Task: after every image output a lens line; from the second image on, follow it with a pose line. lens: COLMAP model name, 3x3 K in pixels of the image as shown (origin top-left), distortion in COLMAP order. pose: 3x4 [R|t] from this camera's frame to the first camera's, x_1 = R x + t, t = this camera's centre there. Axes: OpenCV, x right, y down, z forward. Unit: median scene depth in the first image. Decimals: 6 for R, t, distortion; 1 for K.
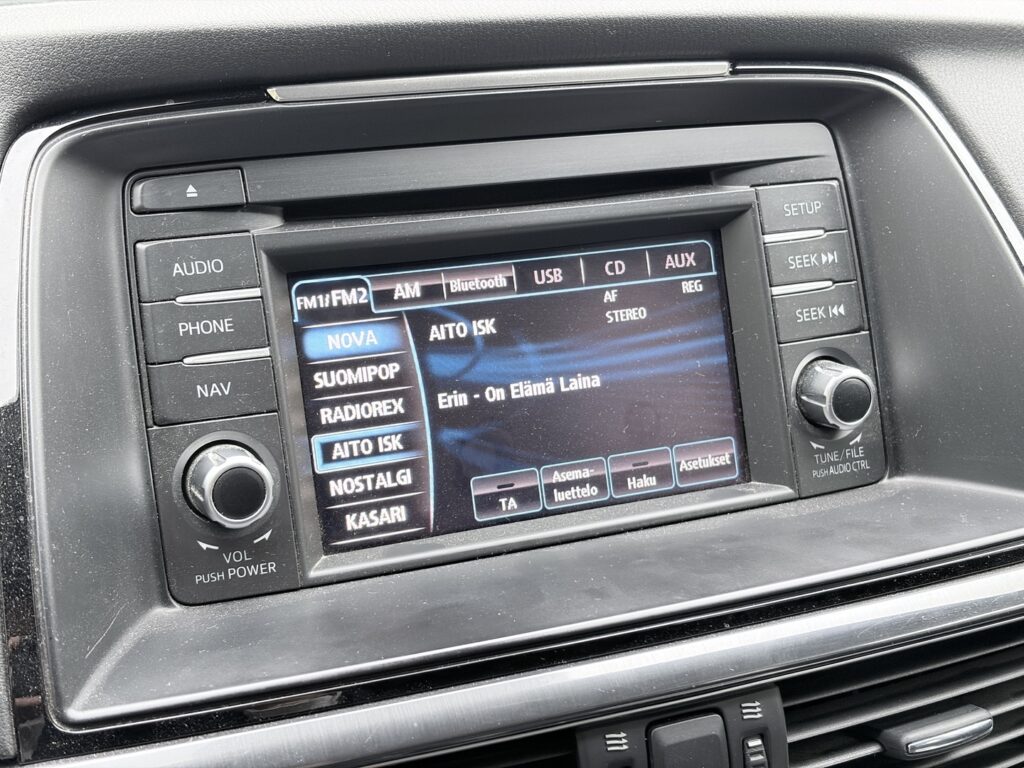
lens RADIAL K [[1548.8, 0, 512.0], [0, 1548.8, 384.0], [0, 0, 1]] dist [0.012989, -0.074096]
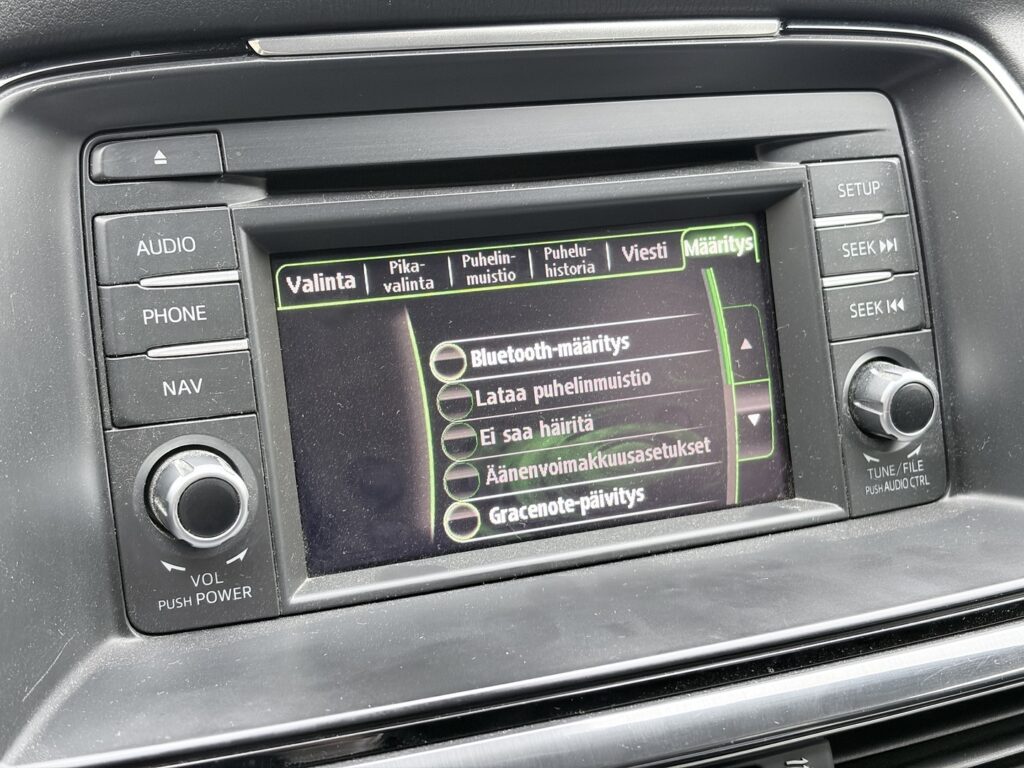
lens RADIAL K [[1548.8, 0, 512.0], [0, 1548.8, 384.0], [0, 0, 1]] dist [0.012989, -0.074096]
pose [[0.999843, 0.015333, -0.008901, -0.000245], [-0.015244, 0.999834, 0.010020, -0.009320], [0.009053, -0.009882, 0.999910, 0.131215]]
